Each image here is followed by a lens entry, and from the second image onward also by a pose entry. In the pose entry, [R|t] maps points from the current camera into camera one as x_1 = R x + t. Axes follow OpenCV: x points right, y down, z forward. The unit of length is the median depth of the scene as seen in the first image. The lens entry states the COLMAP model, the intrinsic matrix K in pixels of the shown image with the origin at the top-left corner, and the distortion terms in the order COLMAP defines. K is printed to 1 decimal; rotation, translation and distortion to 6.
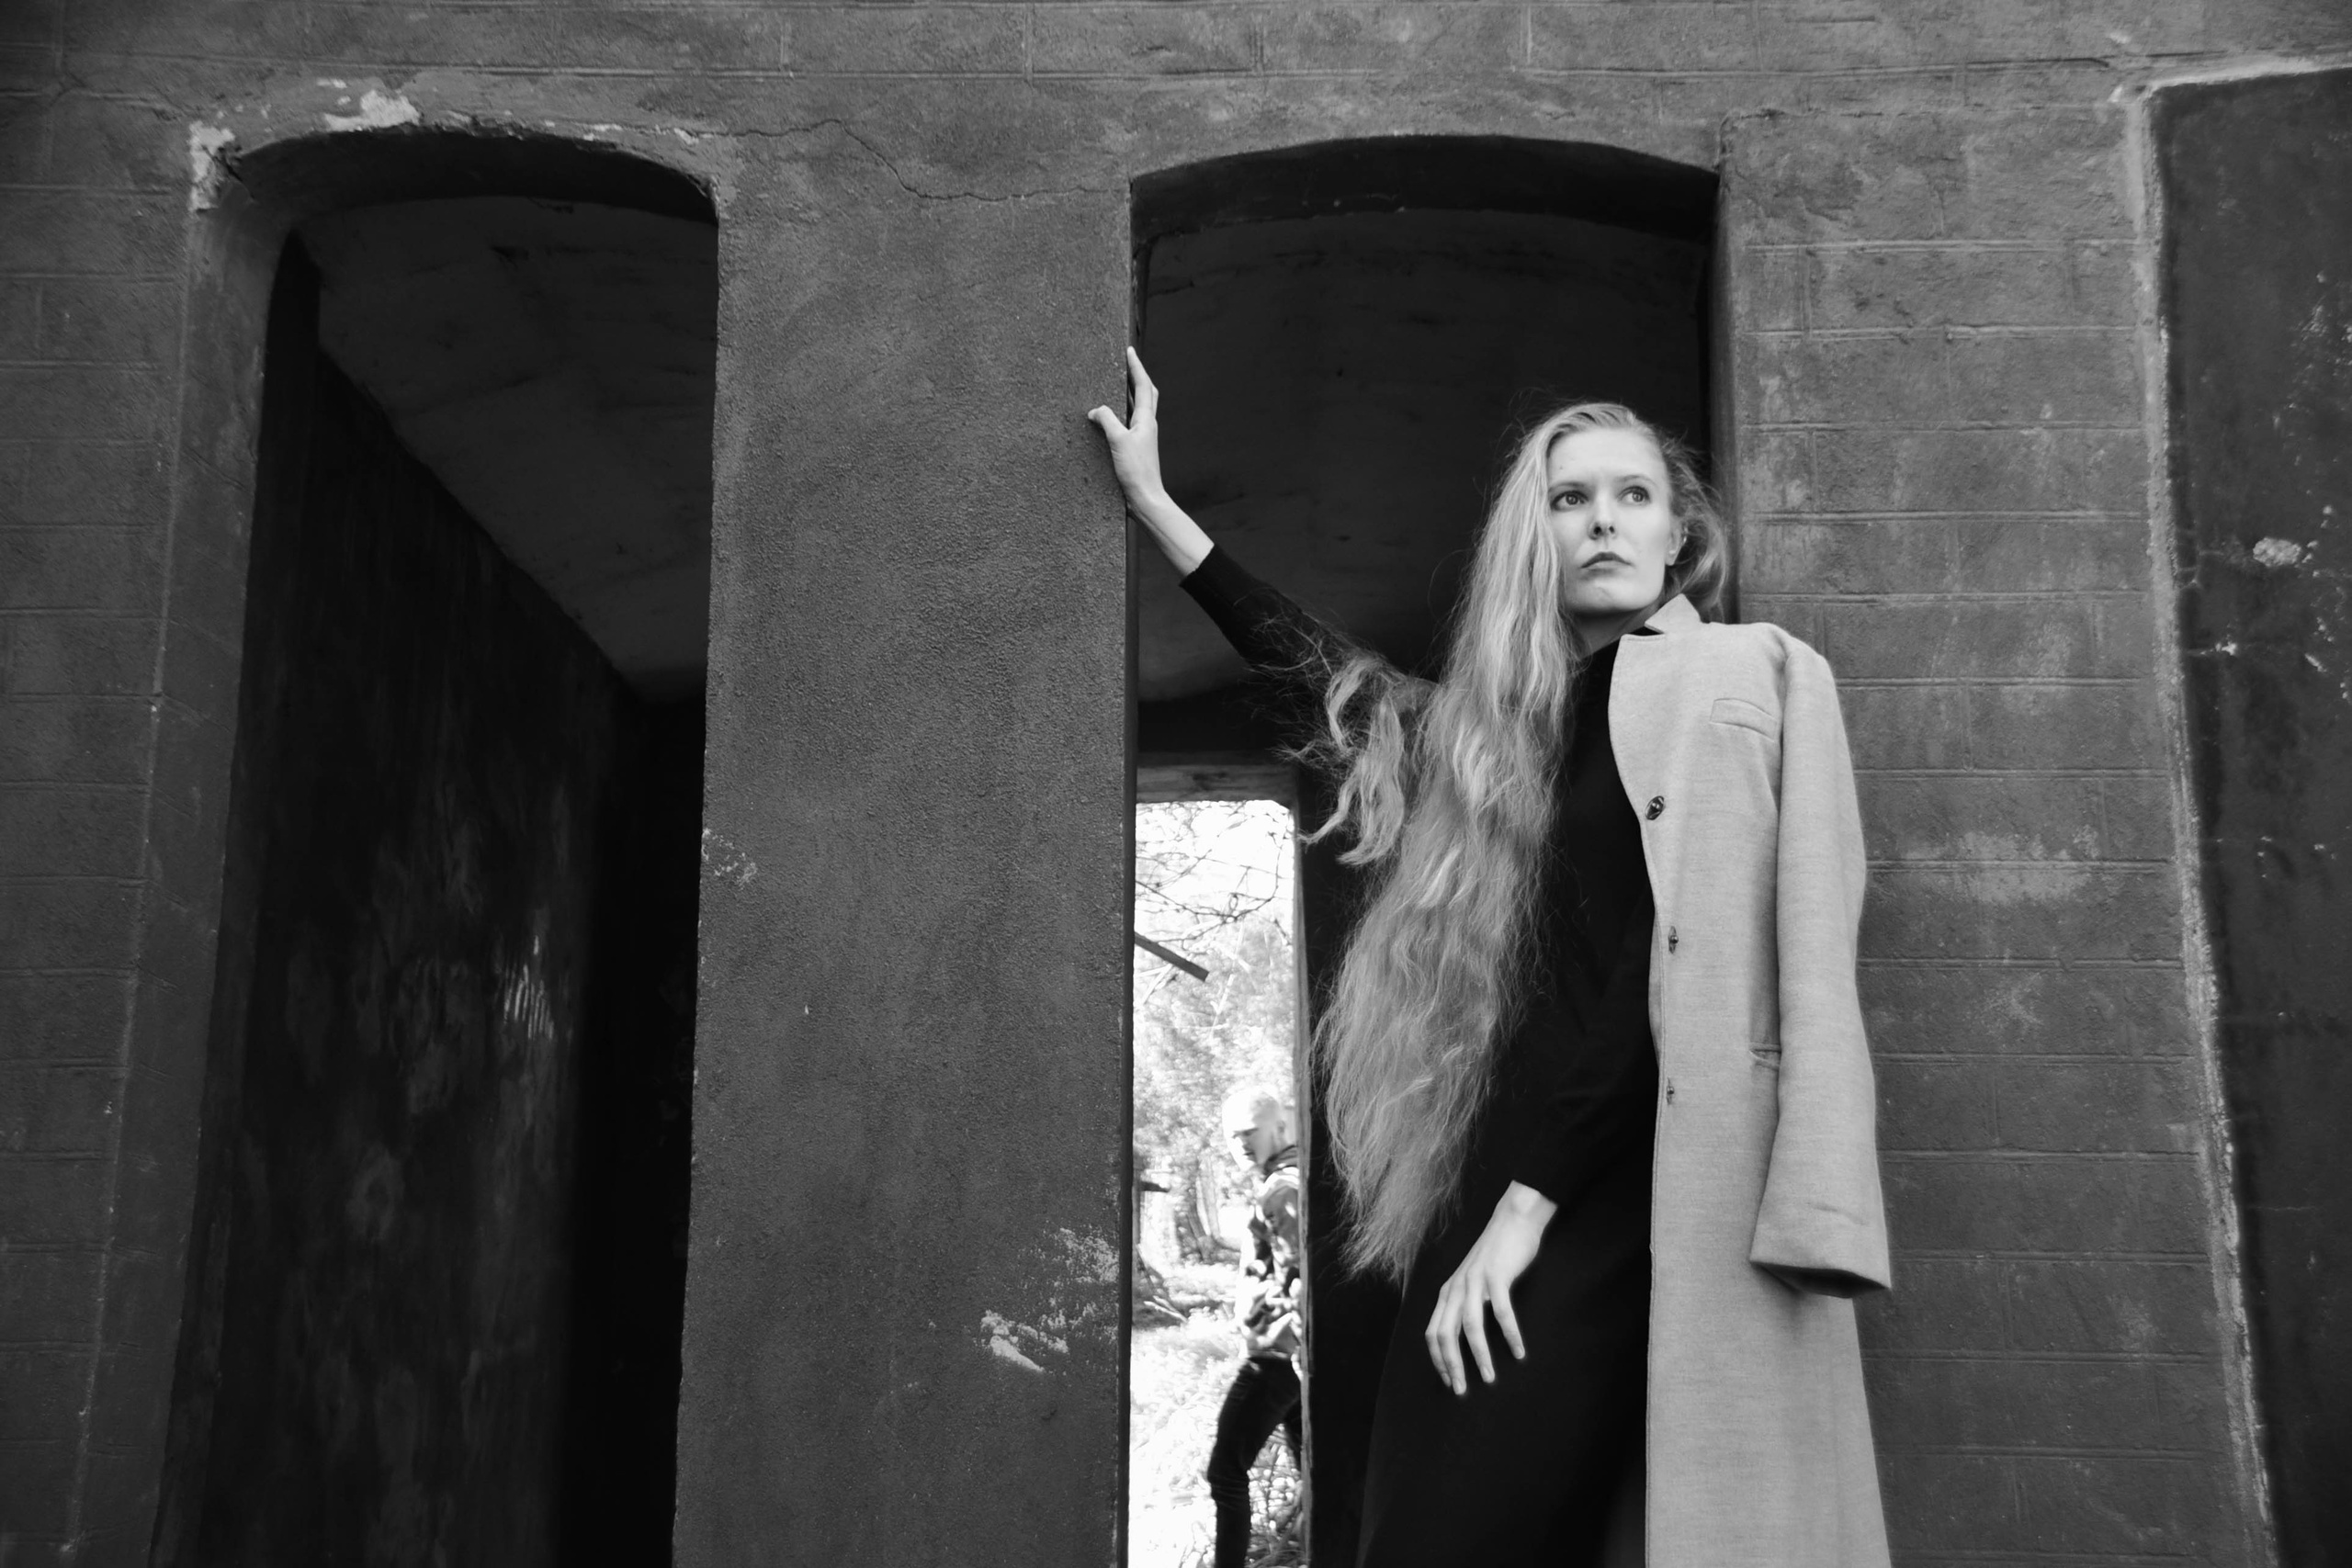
lens RADIAL K [[2674.7, 0, 1203.0], [0, 2674.7, 794.7], [0, 0, 1]] dist [0.129831, 0.000000]
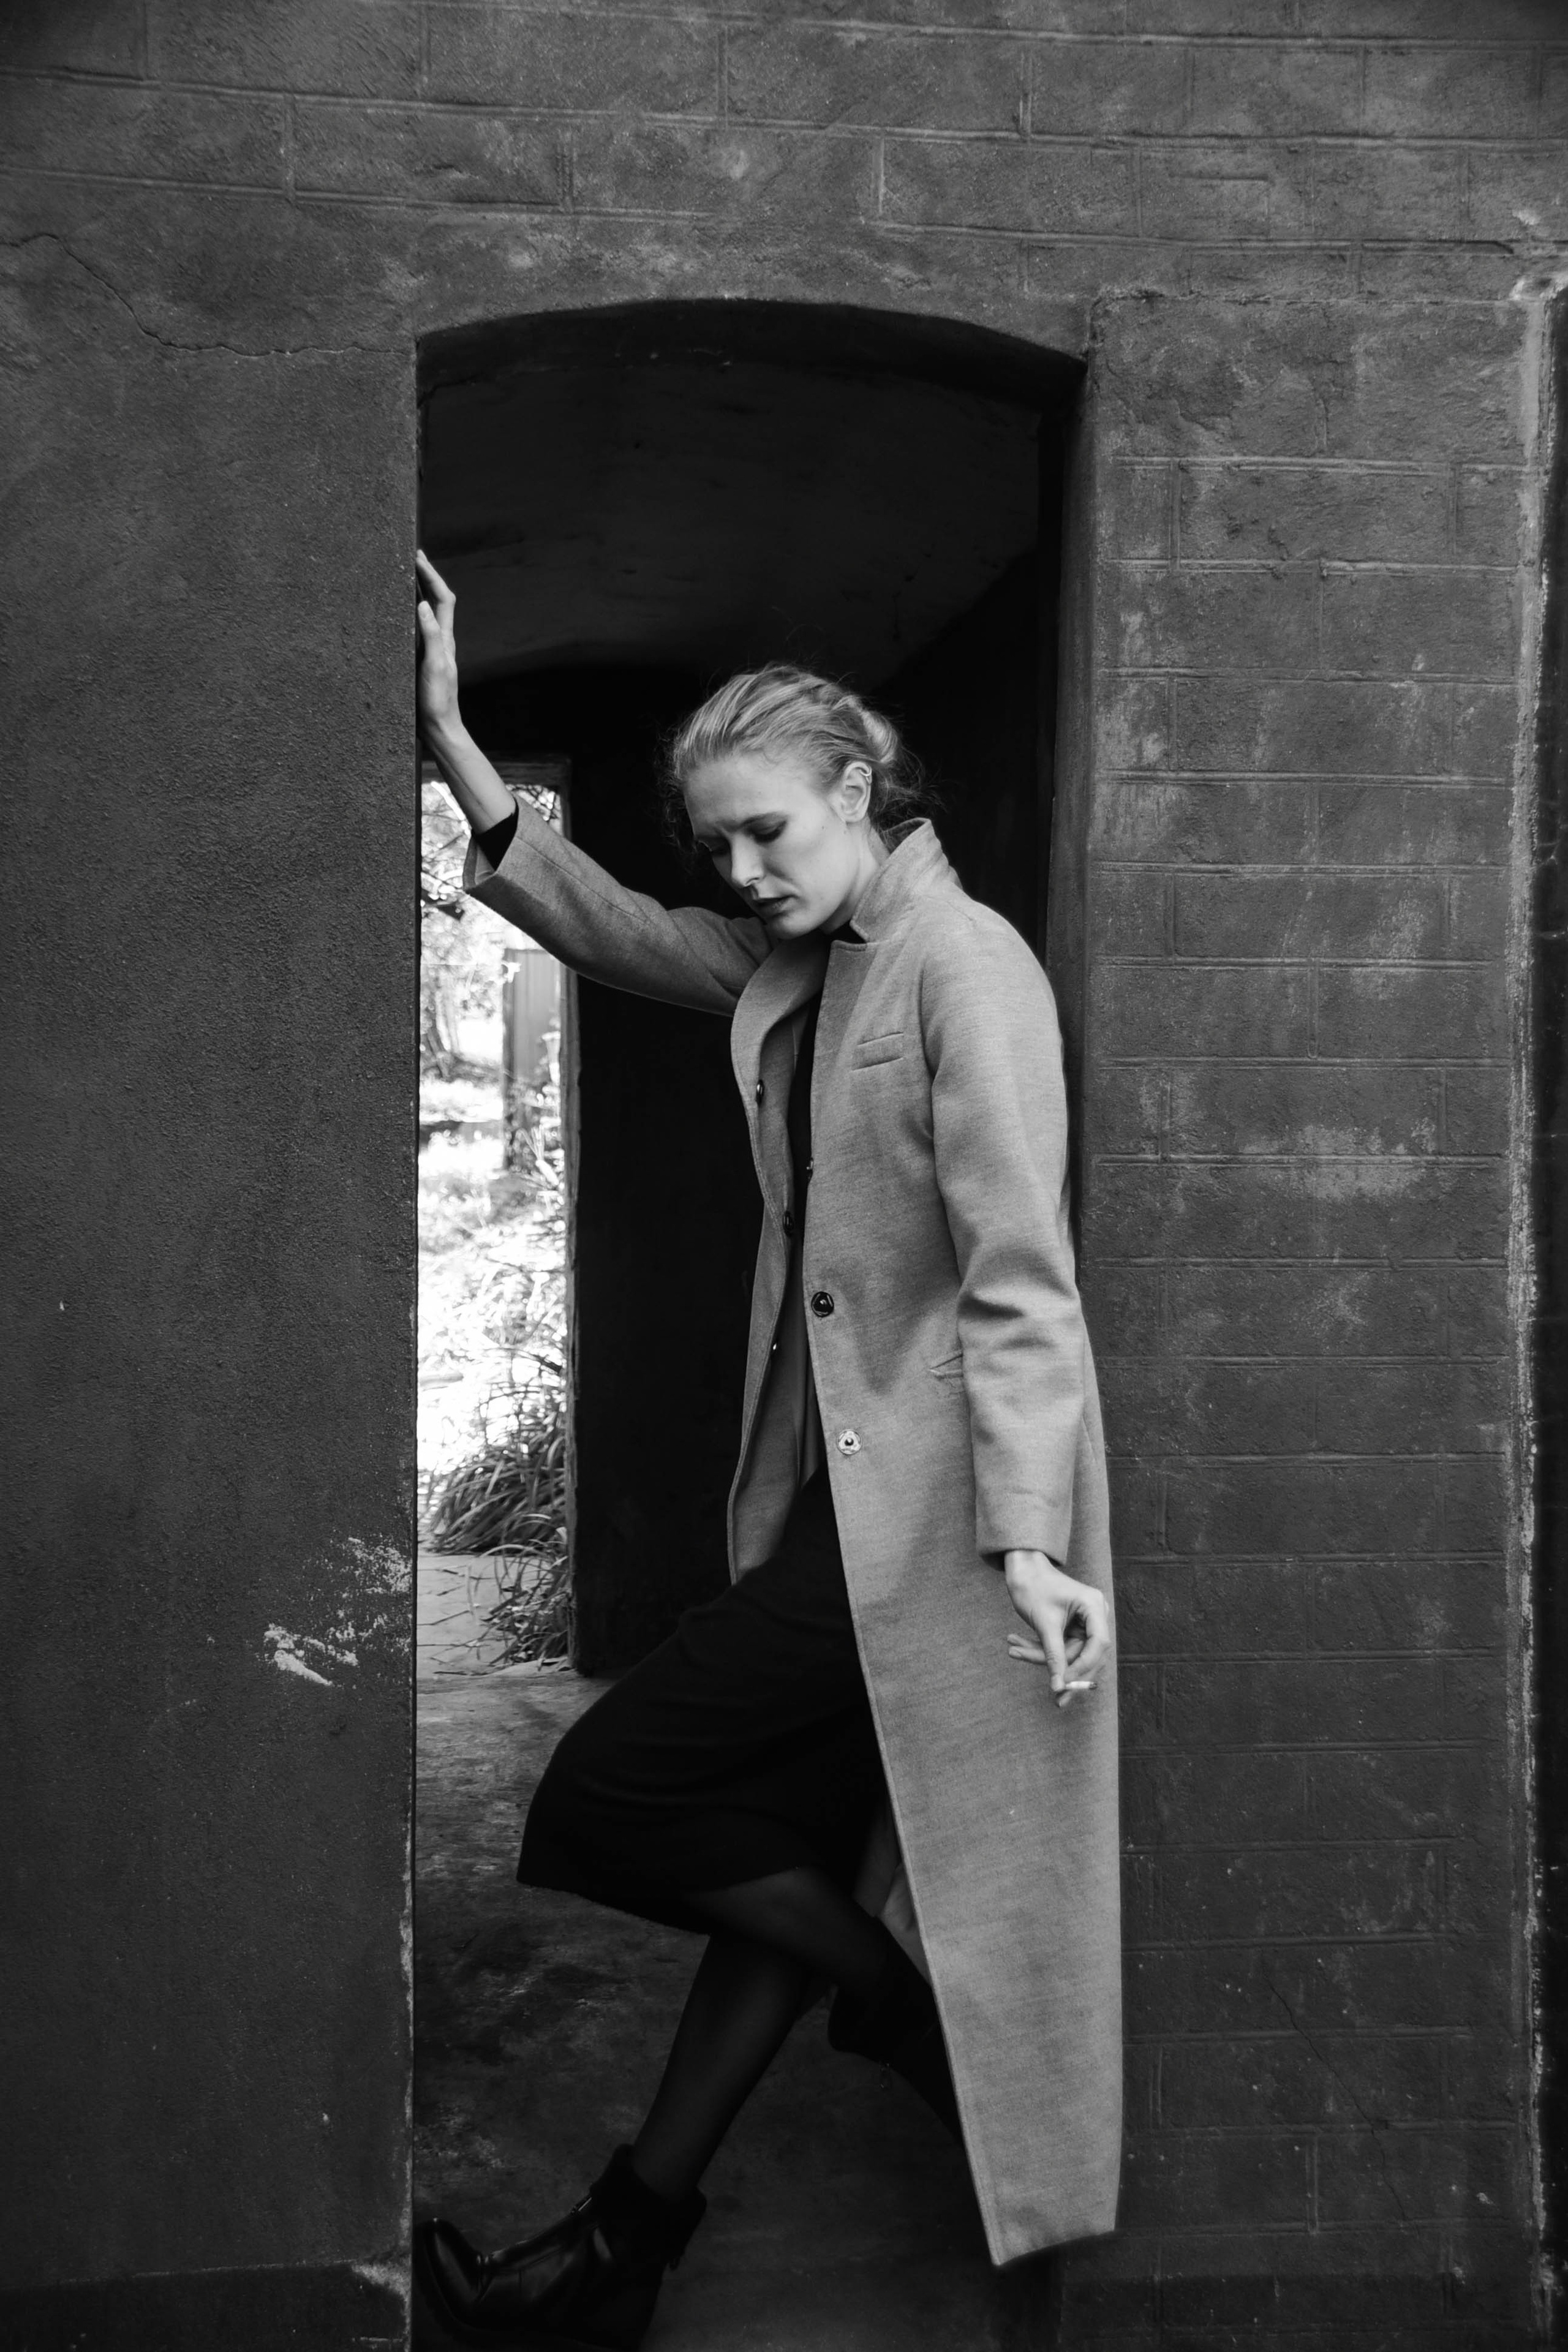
lens RADIAL K [[2675.0, 0, 787.2], [0, 2675.0, 1182.4], [0, 0, 1]] dist [0.129831, 0.000000]
pose [[0.991509, 0.001035, 0.130031, -0.022717], [-0.030689, 0.973583, 0.226262, -0.170799], [-0.126362, -0.228331, 0.965348, 0.096022]]
